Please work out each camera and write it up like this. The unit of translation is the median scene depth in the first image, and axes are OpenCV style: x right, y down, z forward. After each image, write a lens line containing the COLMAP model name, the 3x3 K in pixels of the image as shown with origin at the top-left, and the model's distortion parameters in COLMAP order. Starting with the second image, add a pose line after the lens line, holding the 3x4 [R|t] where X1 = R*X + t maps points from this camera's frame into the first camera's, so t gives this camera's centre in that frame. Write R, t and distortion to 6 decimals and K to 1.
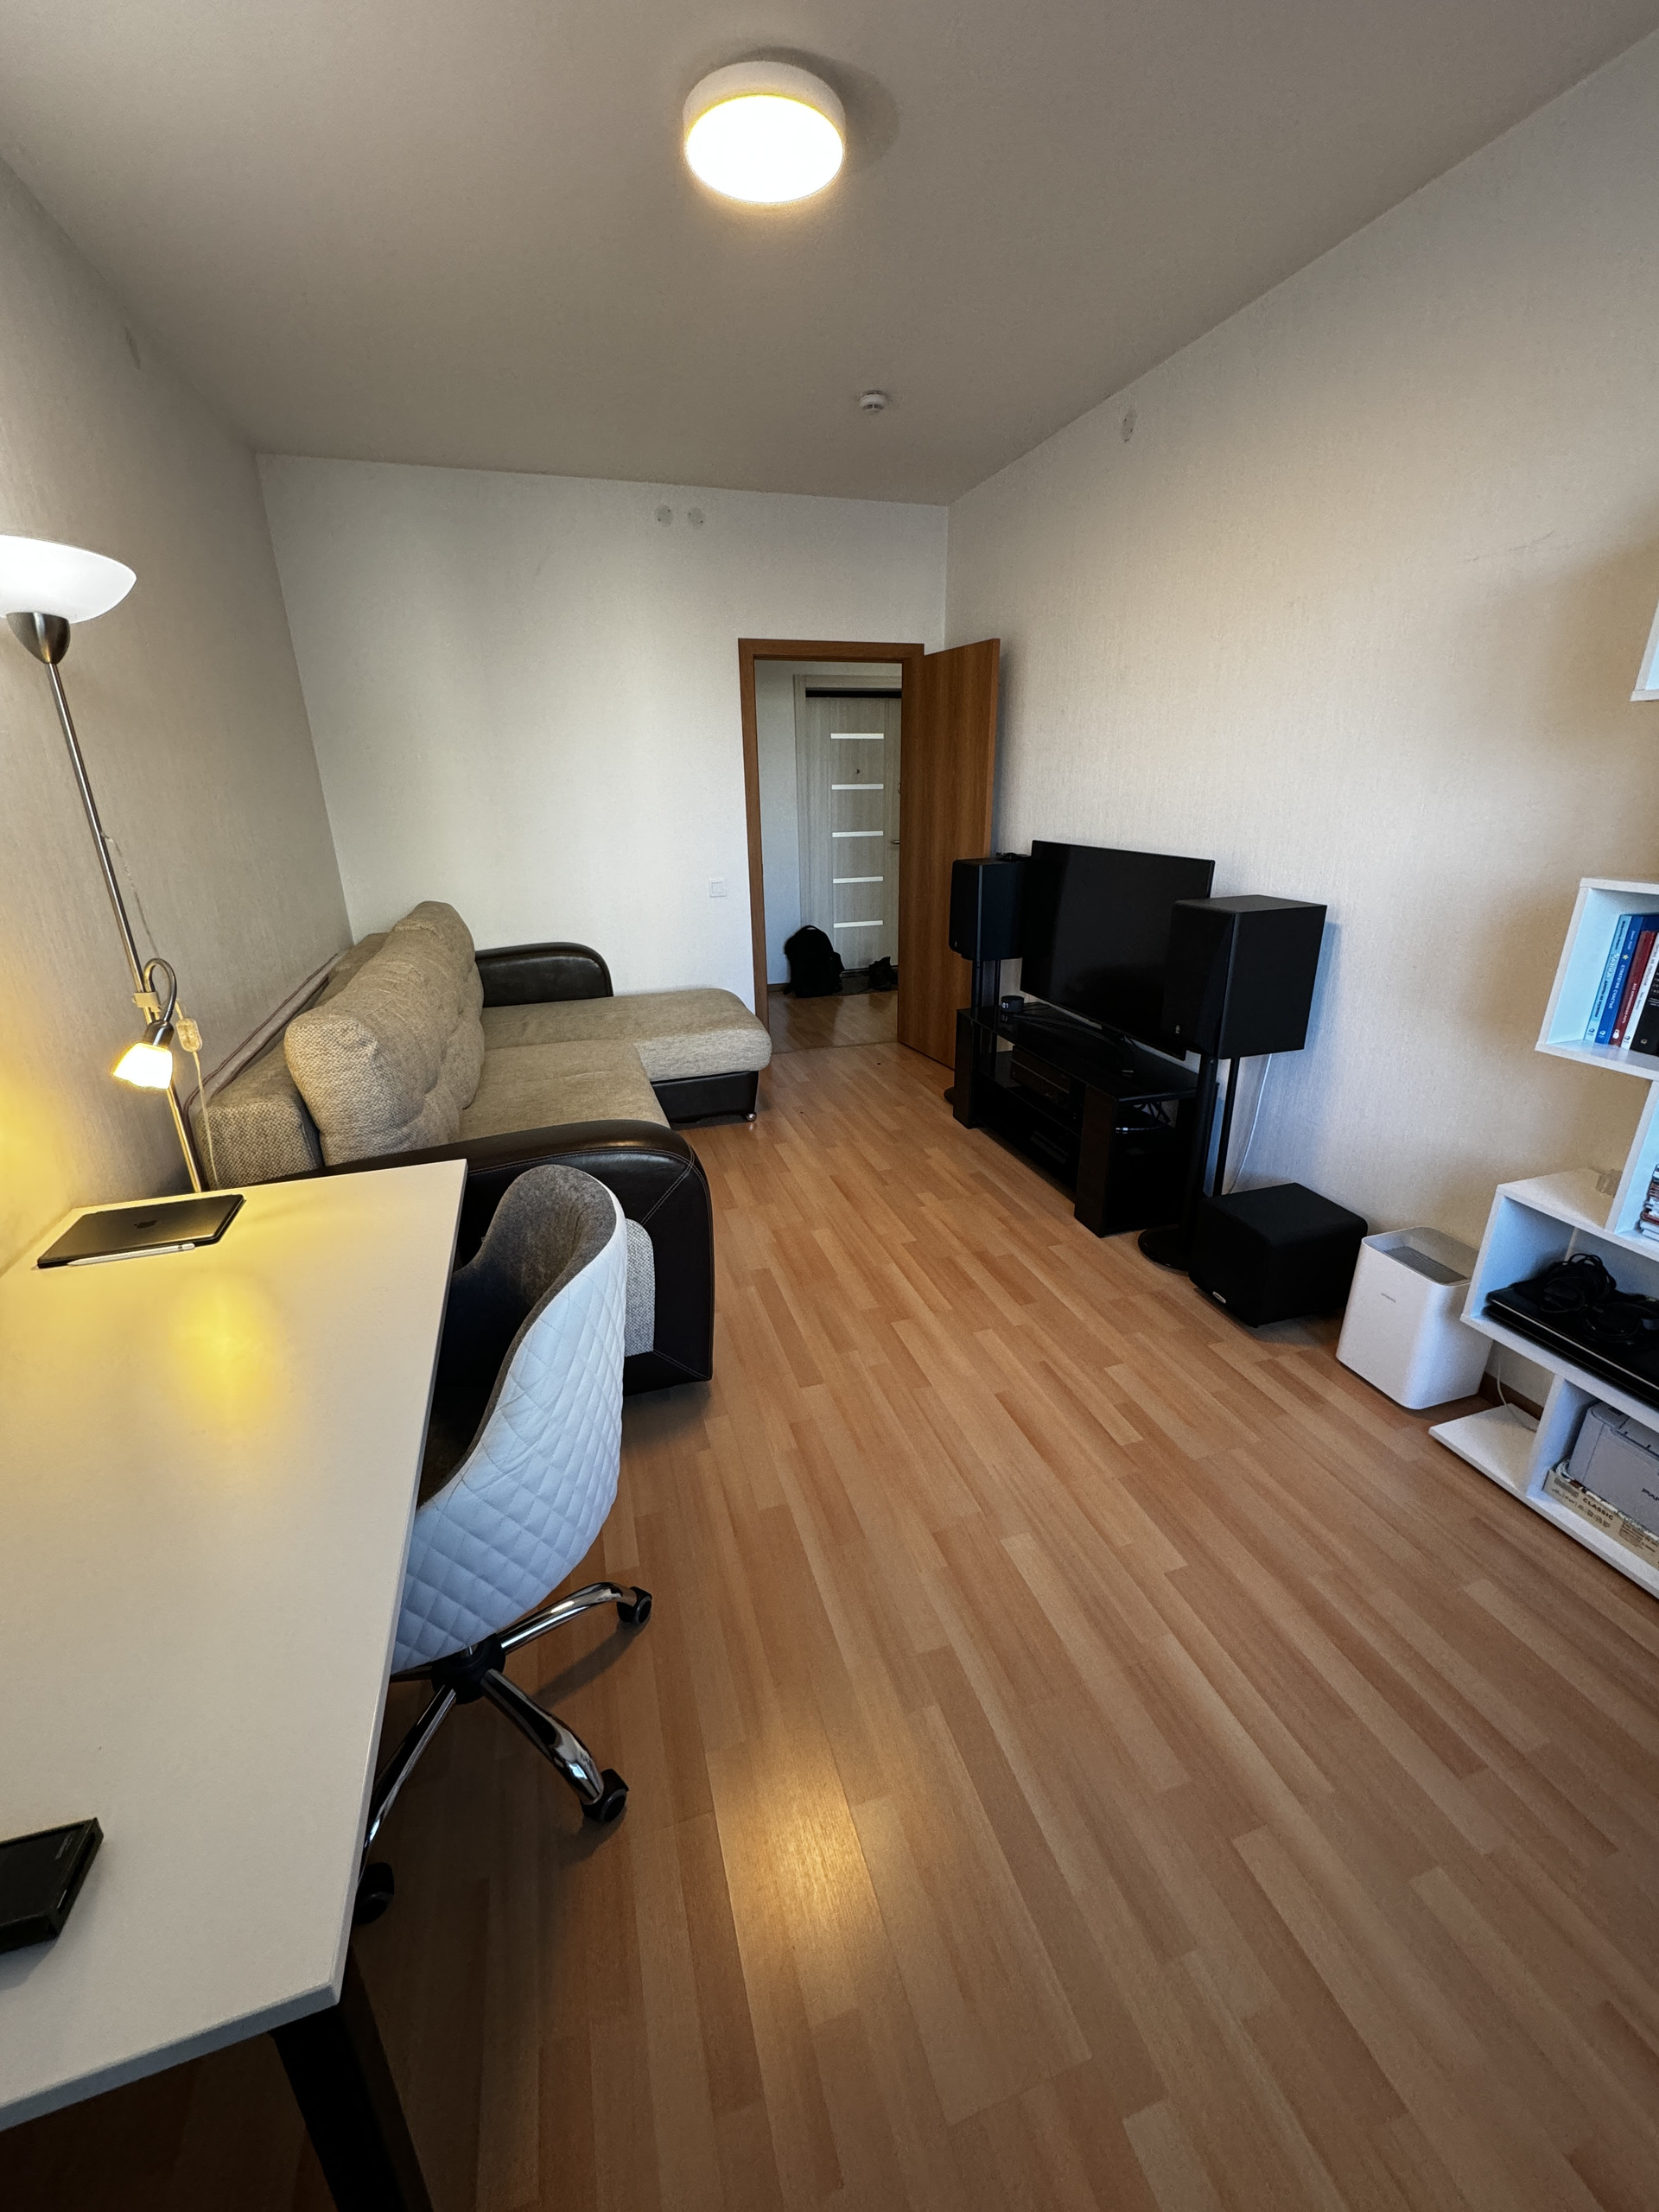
lens RADIAL K [[884.6, 0, 833.9], [0, 884.6, 1104.1], [0, 0, 1]] dist [-0.003002, -0.000113]
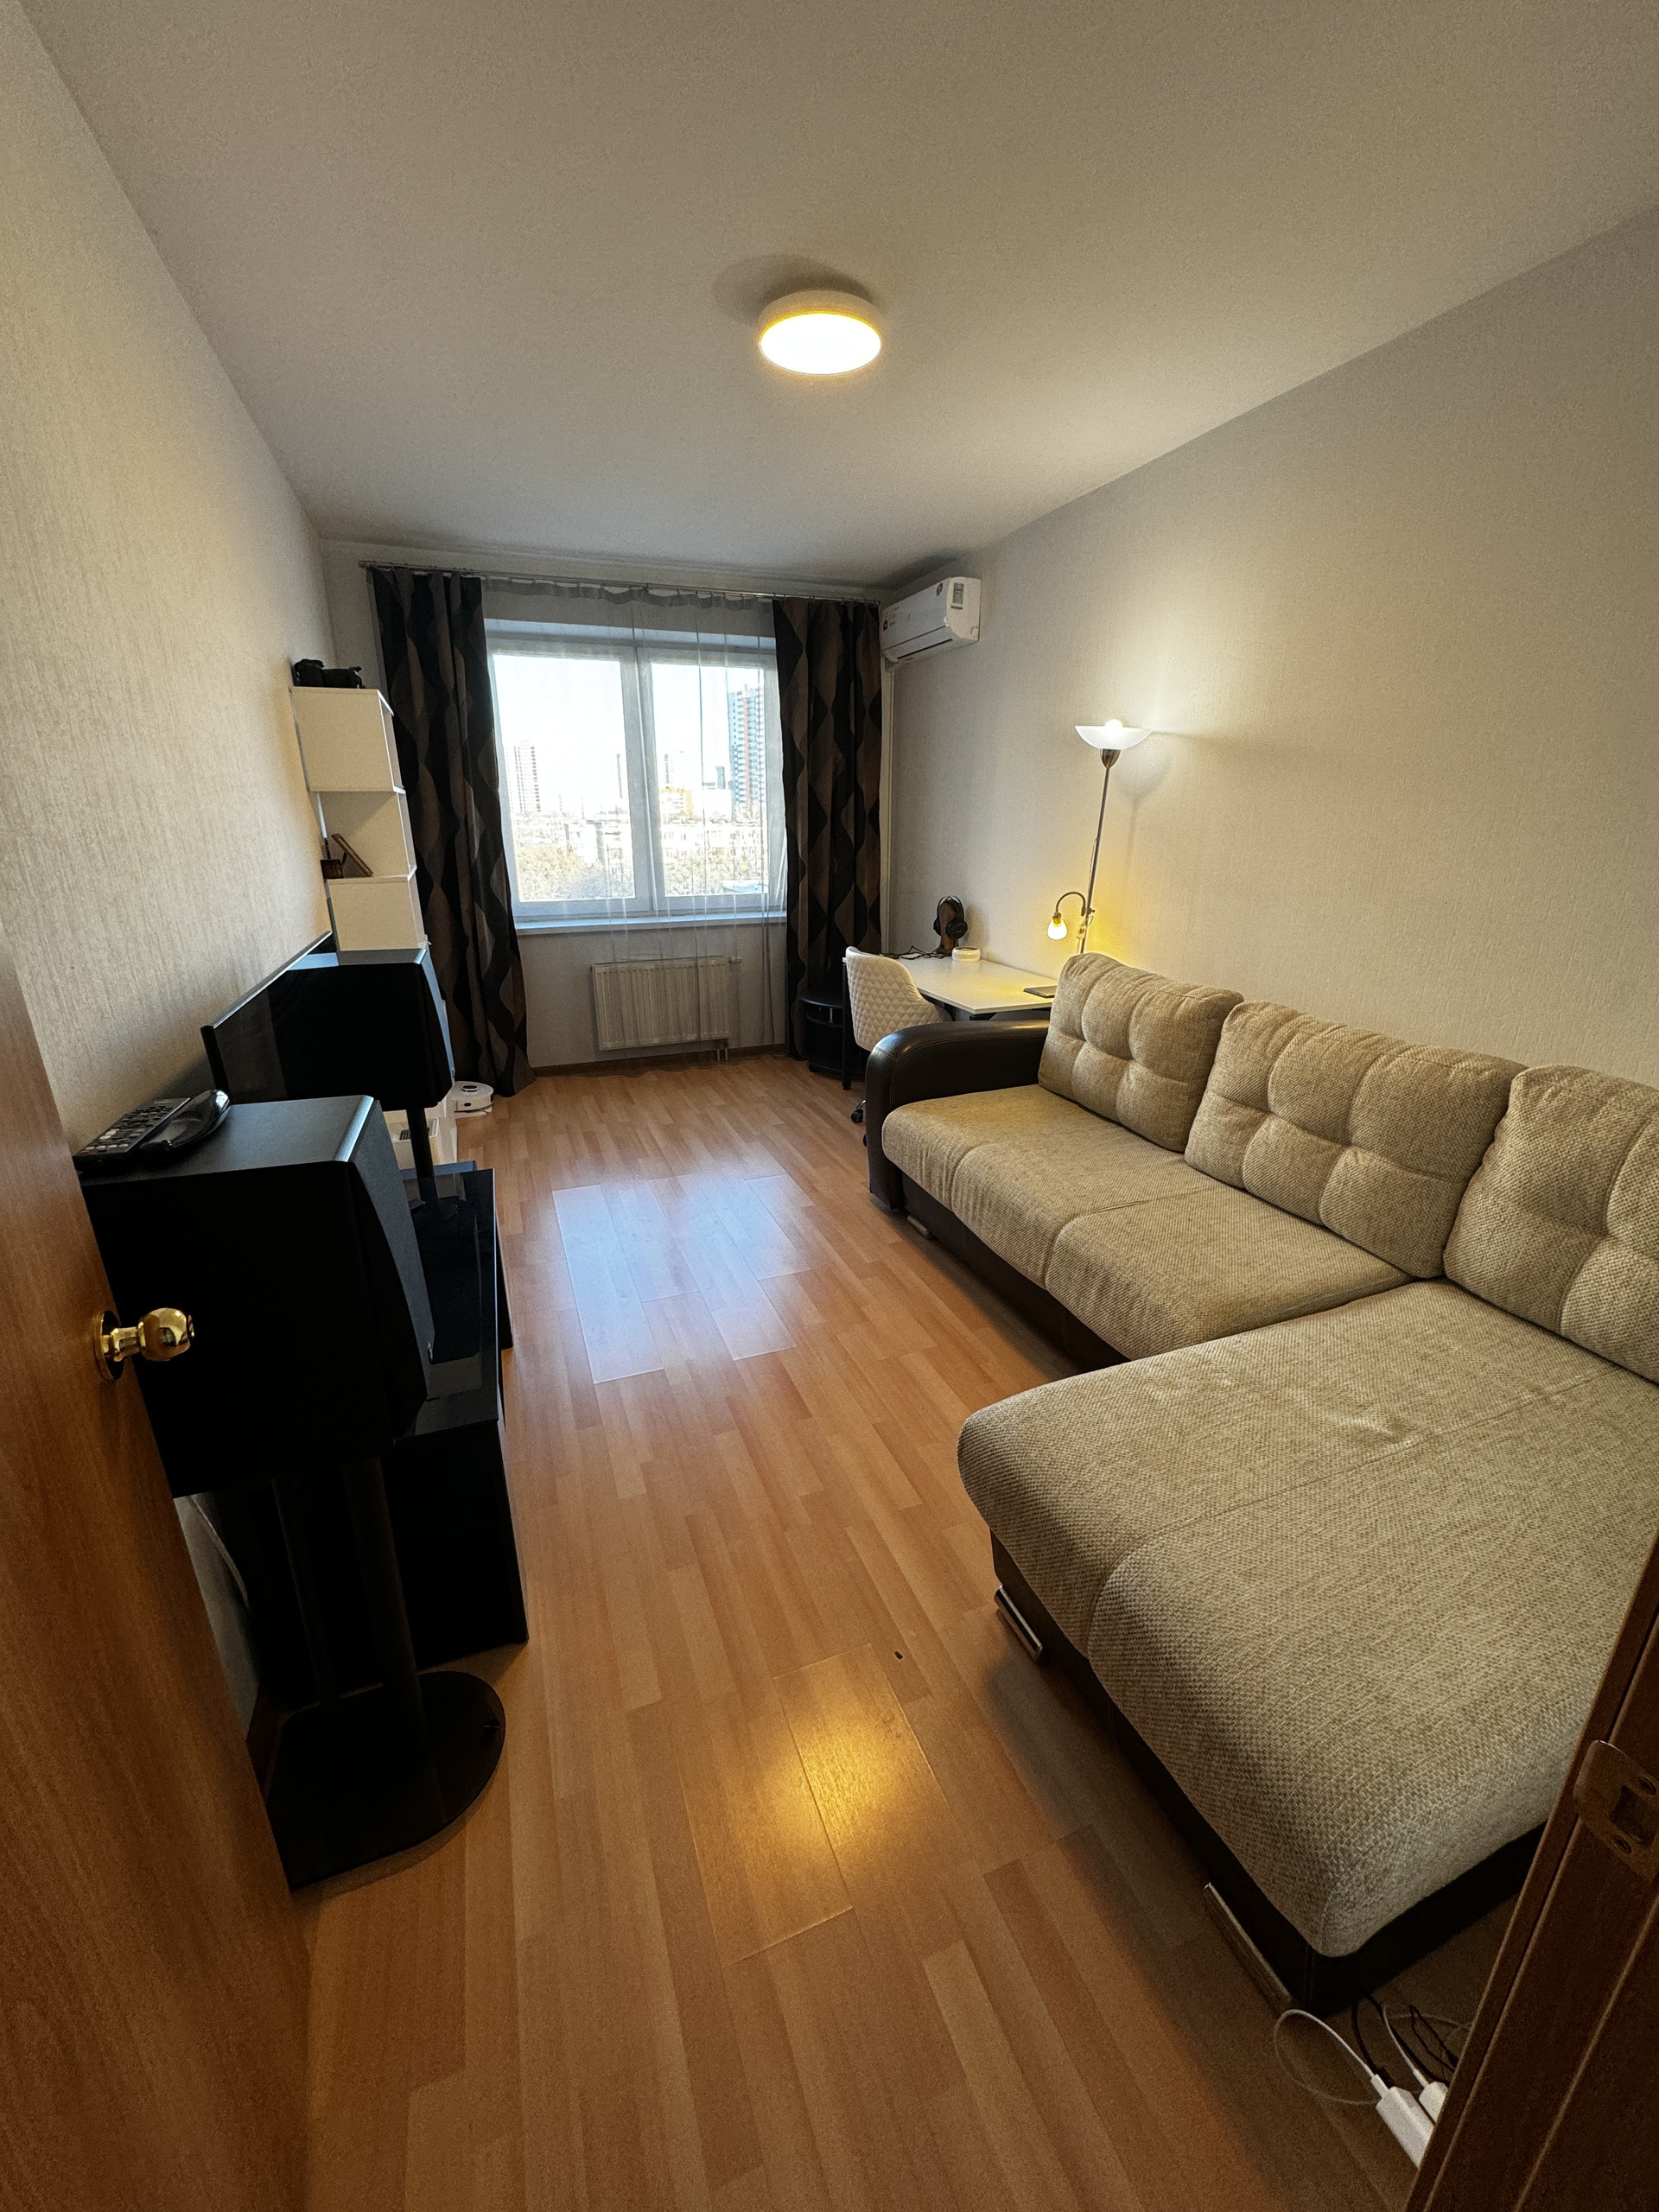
lens RADIAL K [[884.6, 0, 832.6], [0, 884.6, 1098.3], [0, 0, 1]] dist [-0.003002, -0.000113]
pose [[-0.997729, 0.033401, -0.058491, 0.019040], [-0.009518, 0.789758, 0.613345, -1.026700], [0.066681, 0.612508, -0.787647, 2.752462]]
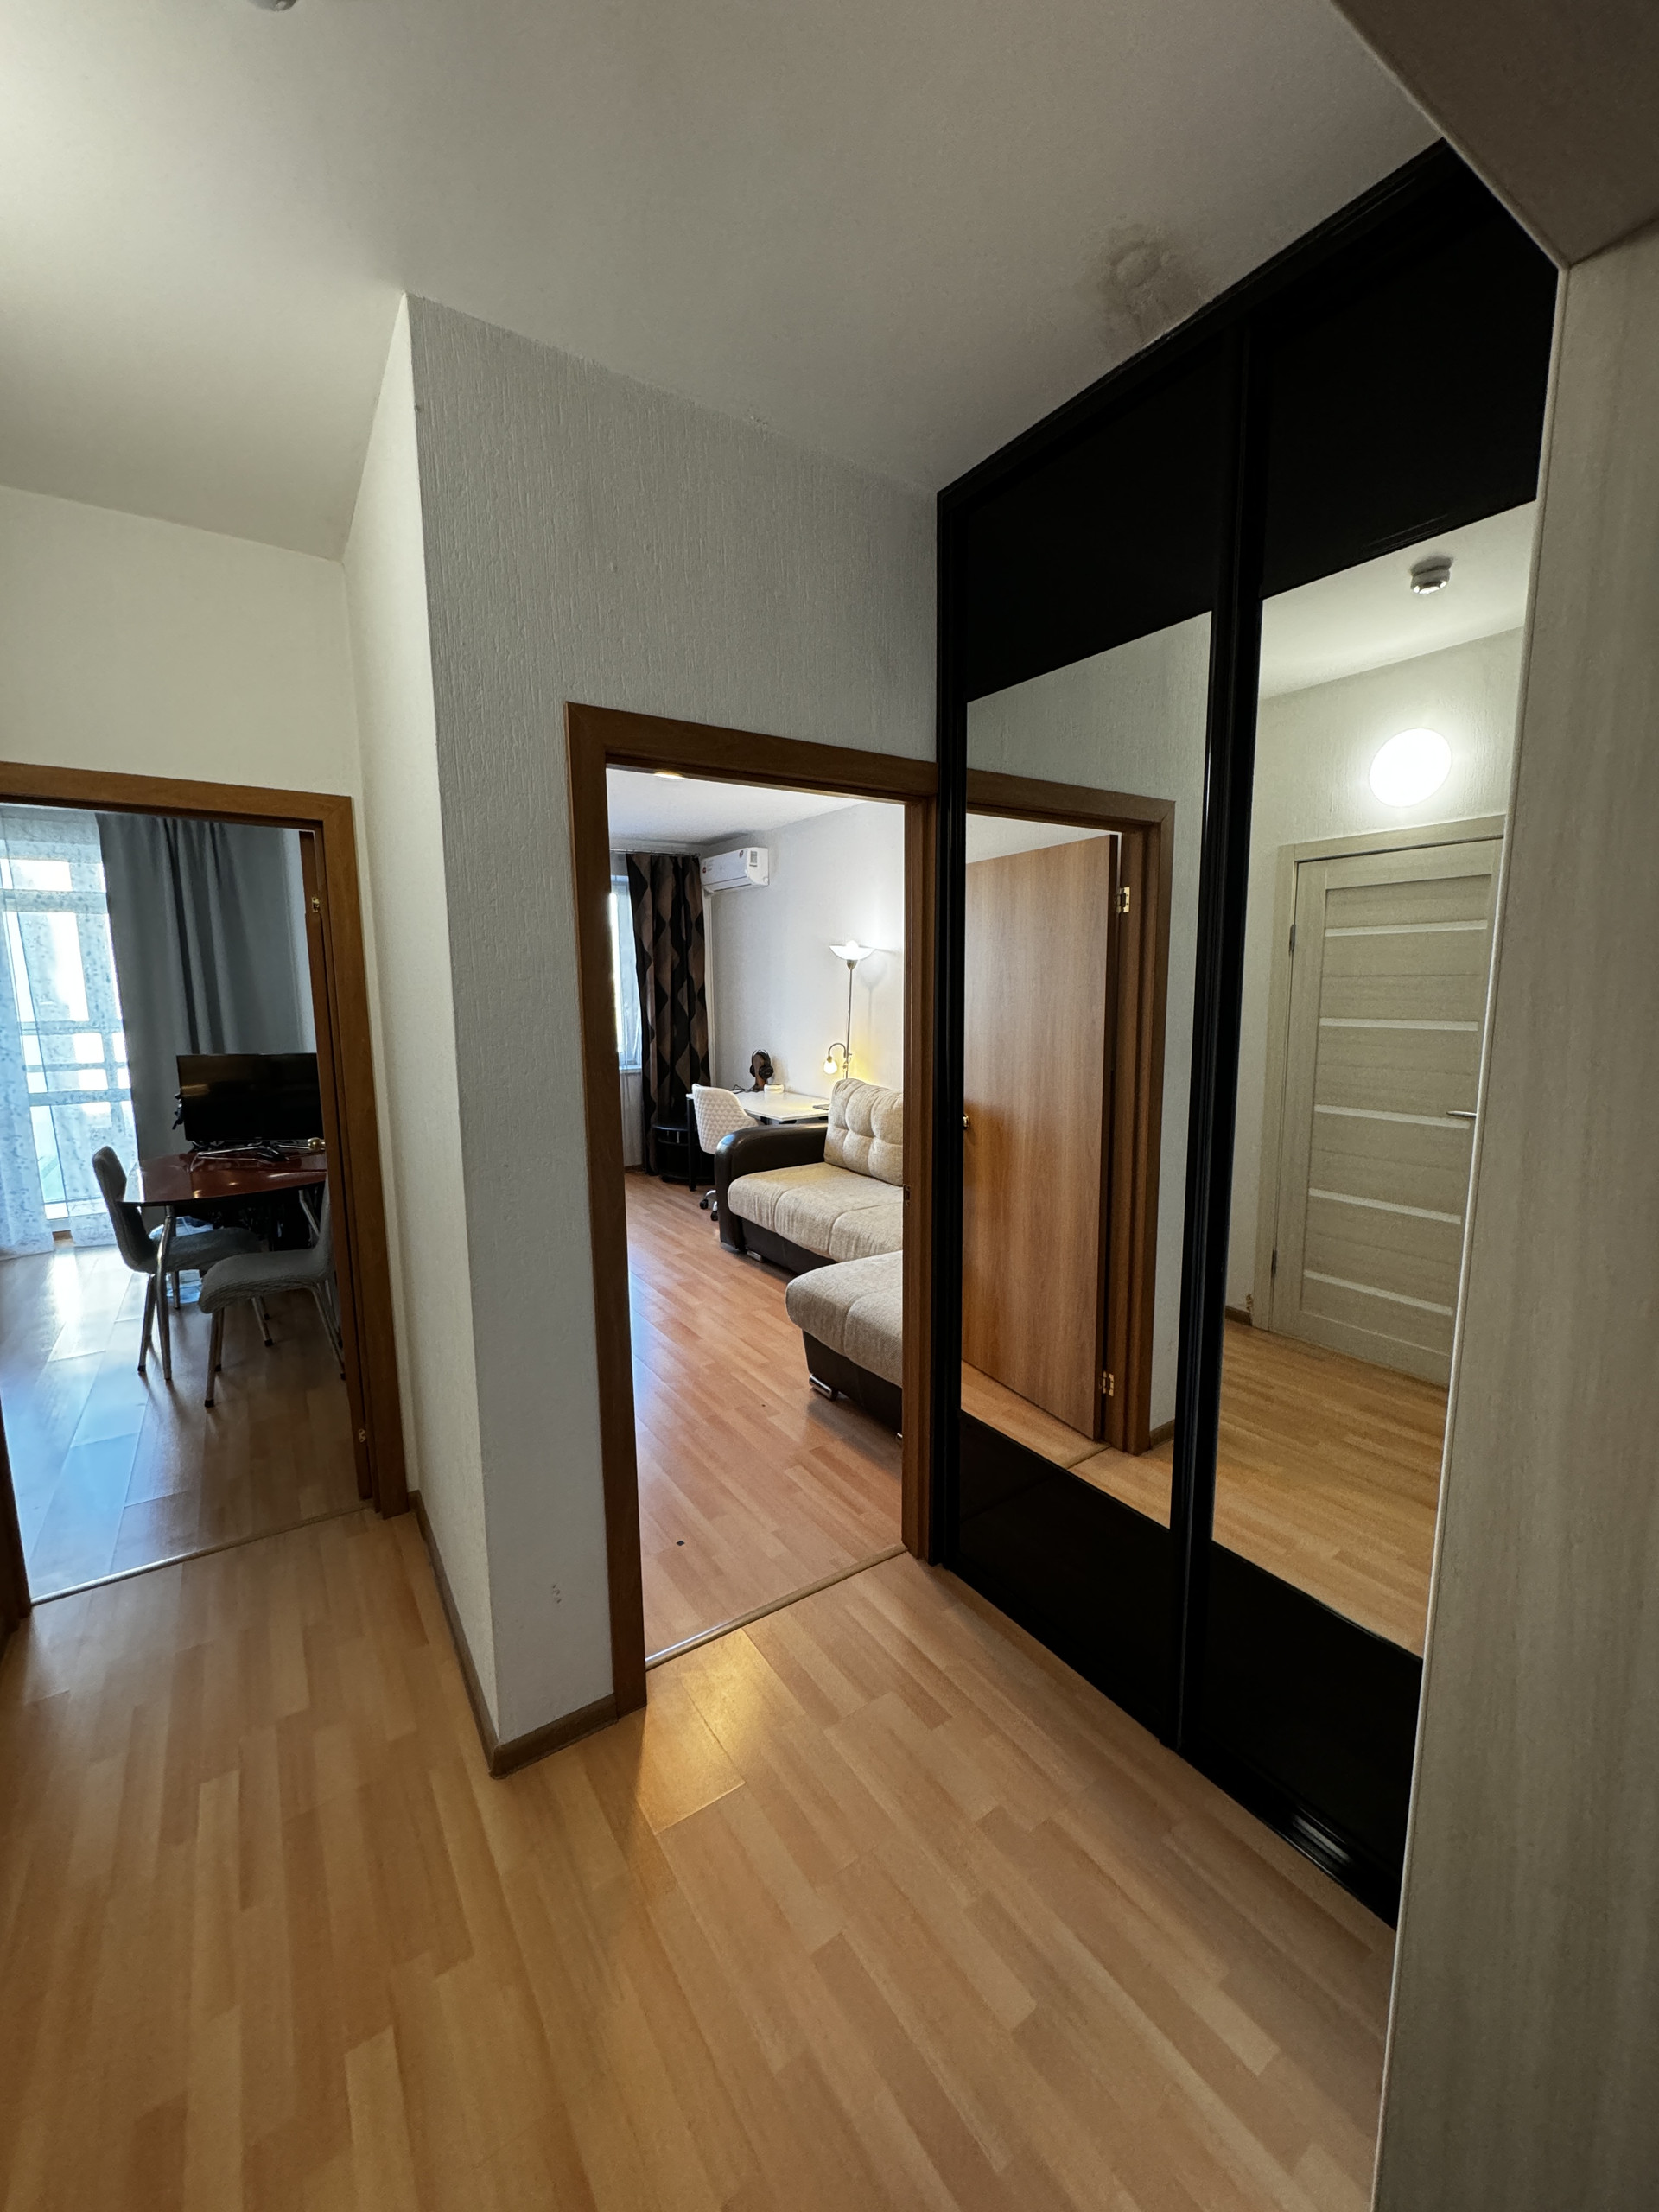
lens RADIAL K [[884.6, 0, 825.7], [0, 884.6, 1108.6], [0, 0, 1]] dist [-0.003002, -0.000113]
pose [[-0.961705, 0.062534, -0.266856, 0.259104], [-0.071151, 0.883287, 0.463402, -1.453913], [0.264689, 0.464643, -0.845013, 3.753829]]
